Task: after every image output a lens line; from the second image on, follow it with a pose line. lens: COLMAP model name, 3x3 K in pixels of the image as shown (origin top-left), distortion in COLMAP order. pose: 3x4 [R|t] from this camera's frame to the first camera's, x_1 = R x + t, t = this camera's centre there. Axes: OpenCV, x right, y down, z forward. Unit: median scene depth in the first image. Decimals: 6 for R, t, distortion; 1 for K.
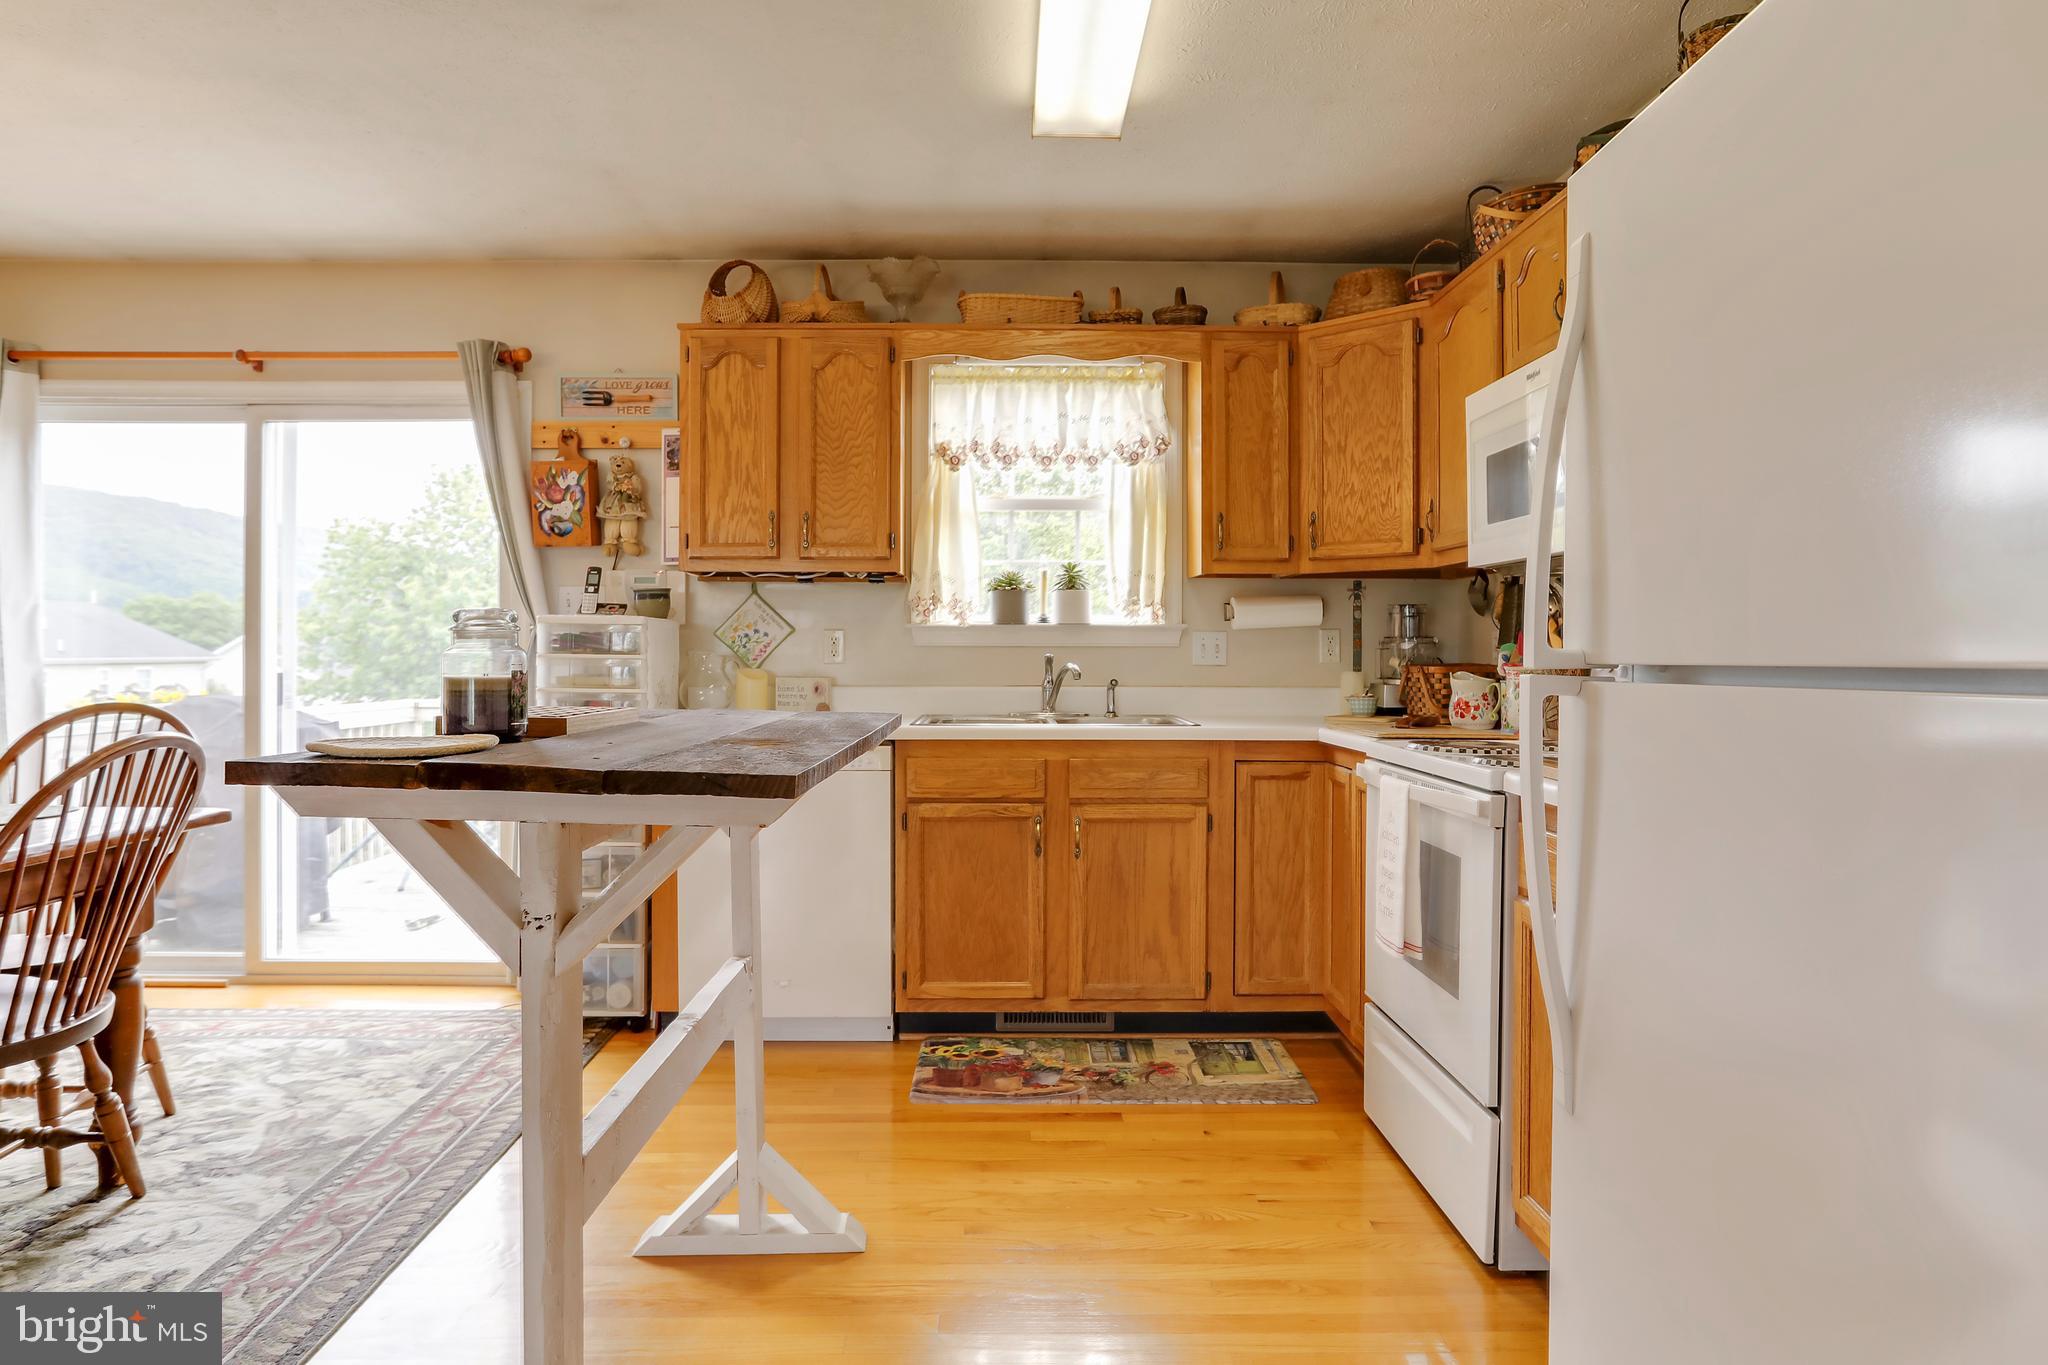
lens RADIAL K [[1221.4, 0, 1007.8], [0, 1221.4, 641.1], [0, 0, 1]] dist [-0.056609, 0.046810]
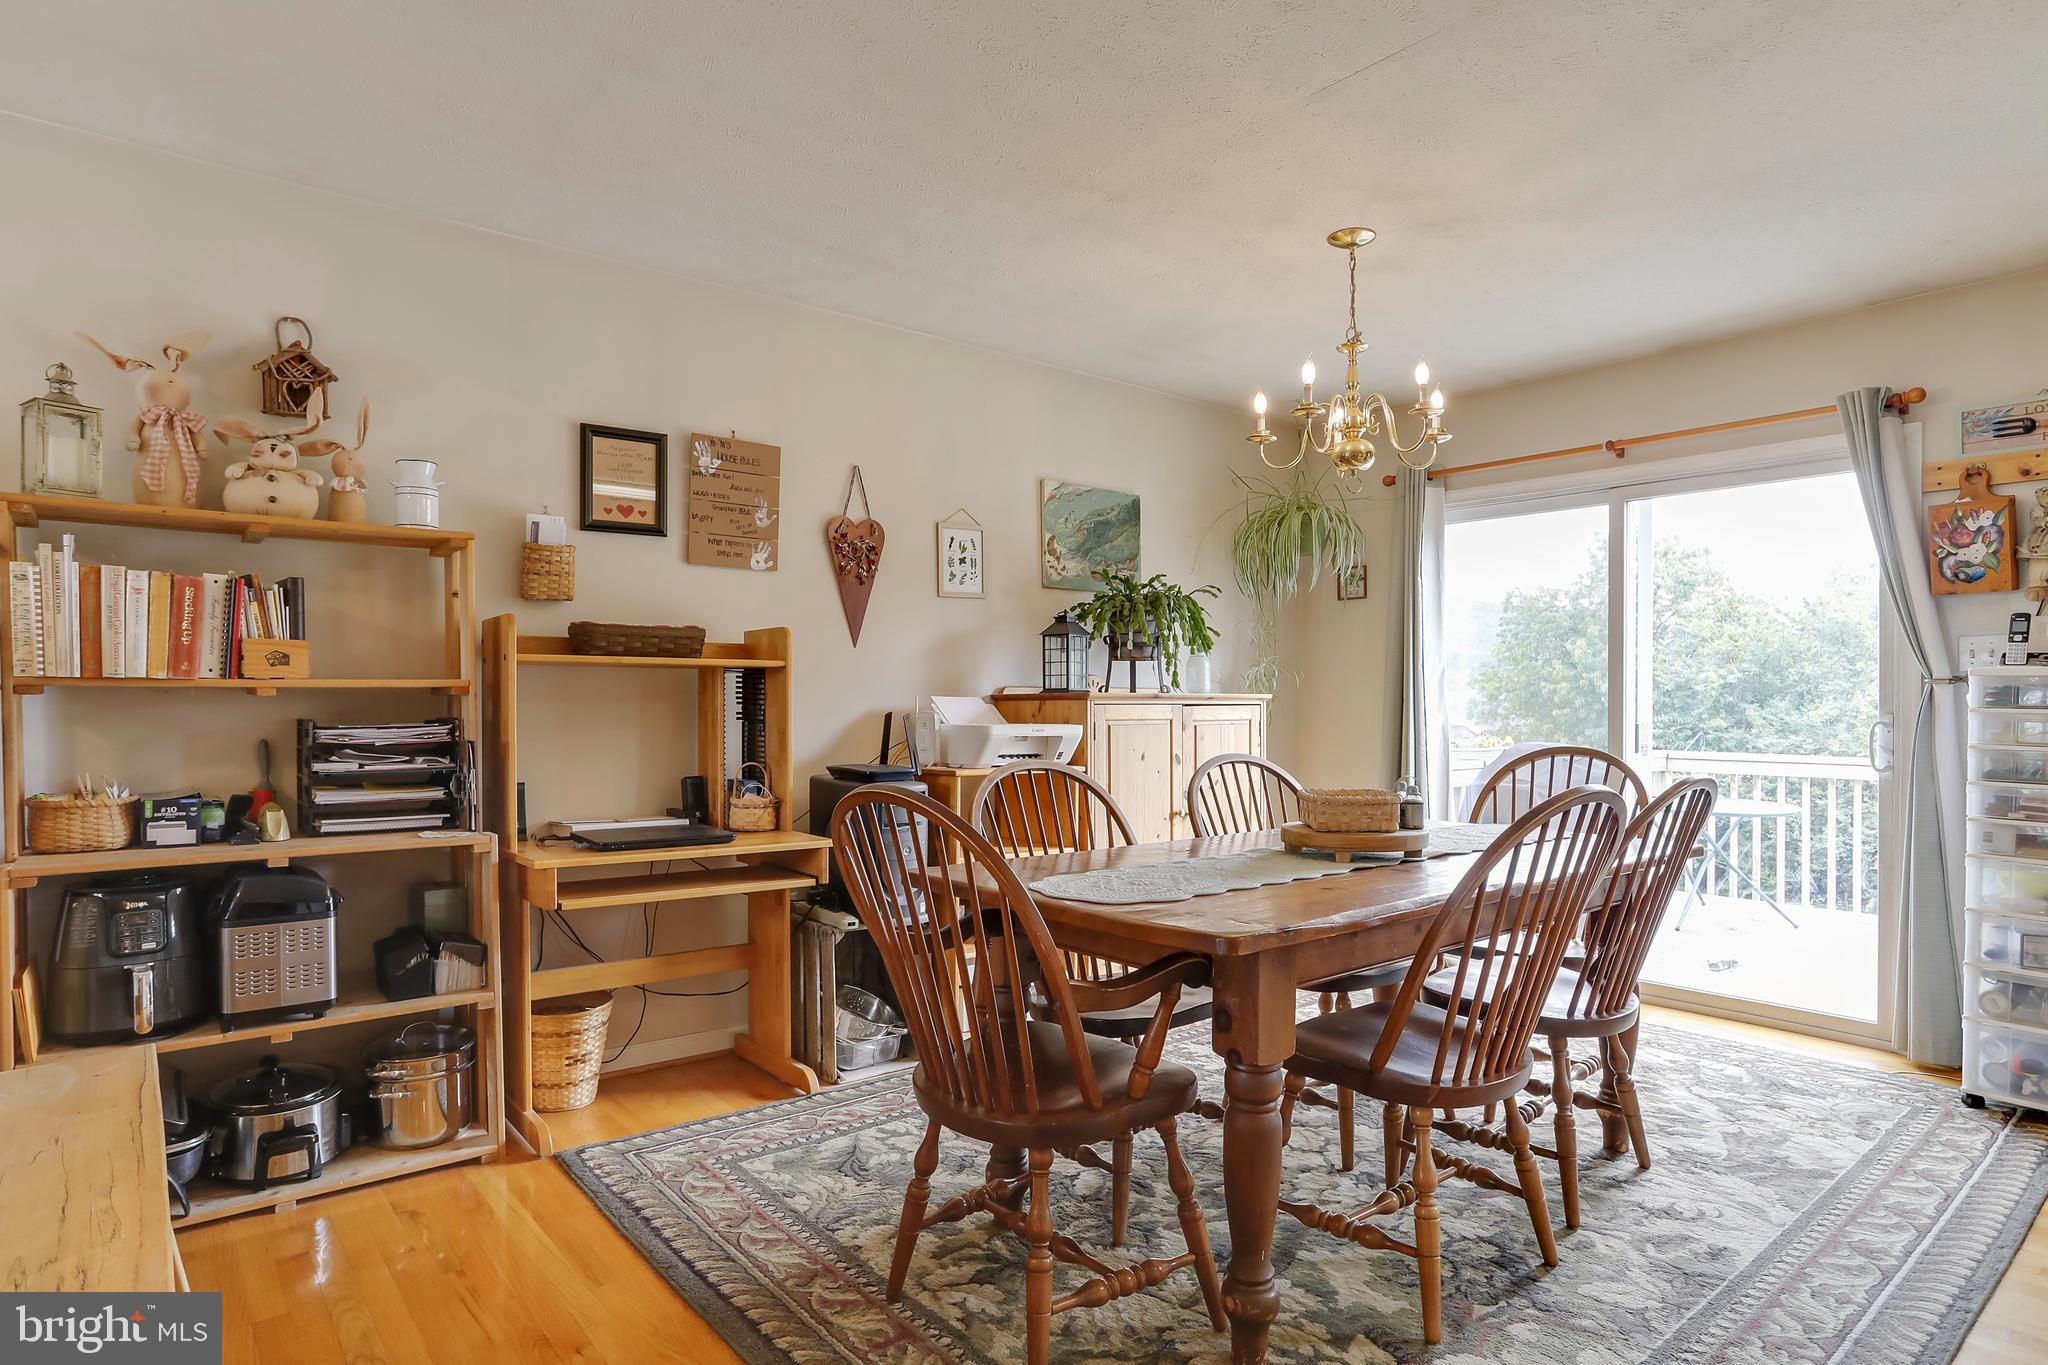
lens RADIAL K [[1129.6, 0, 1023.9], [0, 1129.6, 703.8], [0, 0, 1]] dist [-0.065389, 0.038444]
pose [[0.625280, 0.002918, -0.780395, -0.170189], [0.001779, 0.999985, 0.005164, 0.001153], [0.780399, -0.004618, 0.625265, -0.098180]]
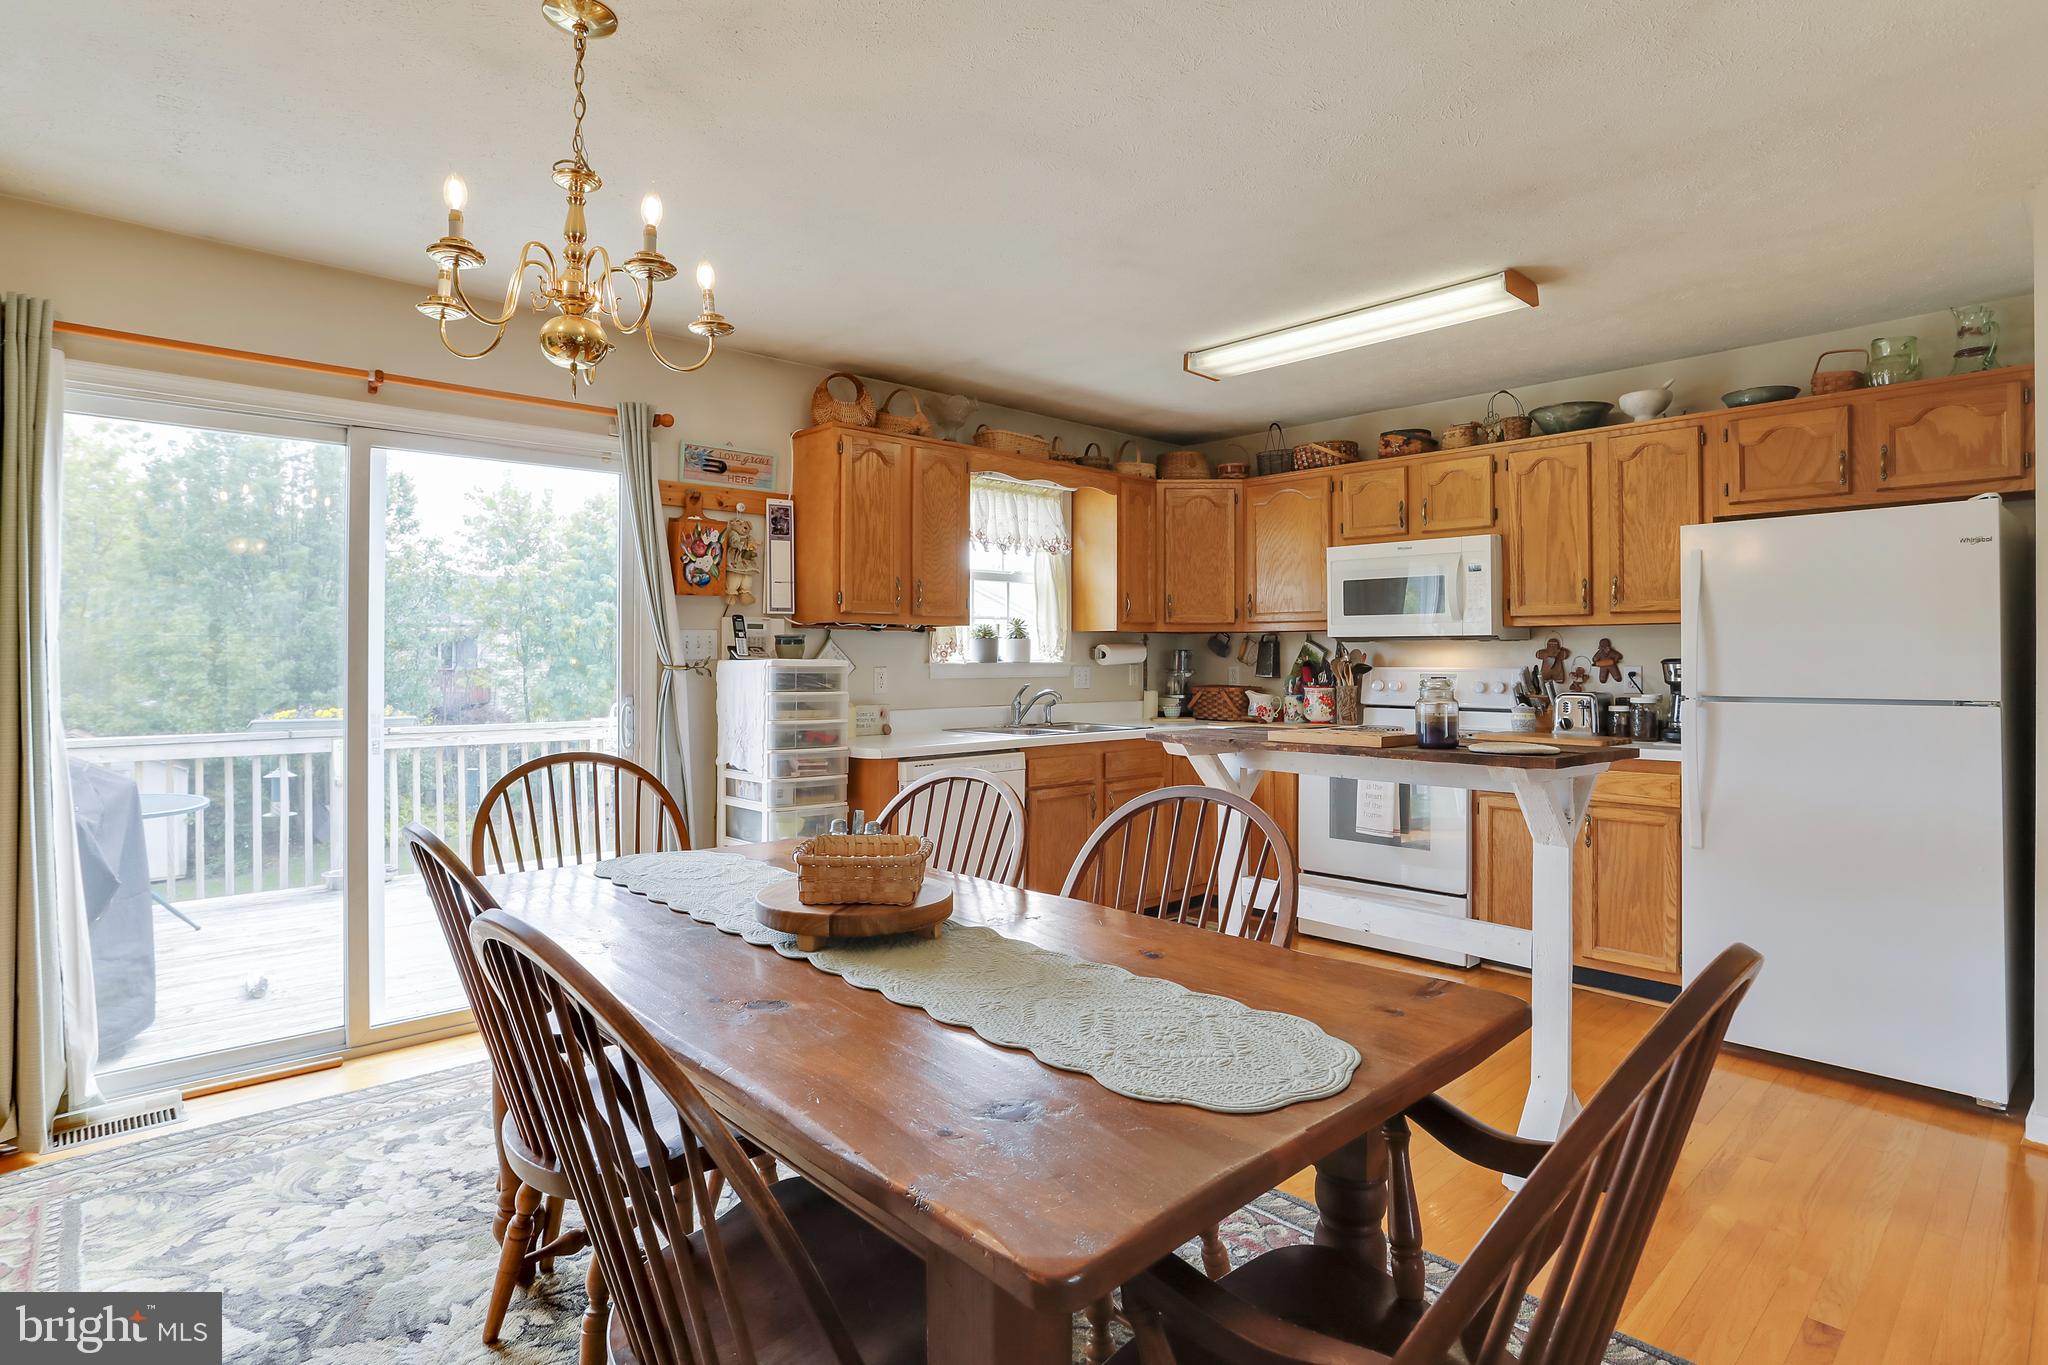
lens RADIAL K [[1074.5, 0, 1002.7], [0, 1074.5, 641.4], [0, 0, 1]] dist [-0.065802, 0.039856]
pose [[0.739147, 0.009142, 0.673482, -0.864614], [-0.003457, 0.999946, -0.009780, -0.027595], [-0.673535, 0.004901, 0.739139, 0.078642]]
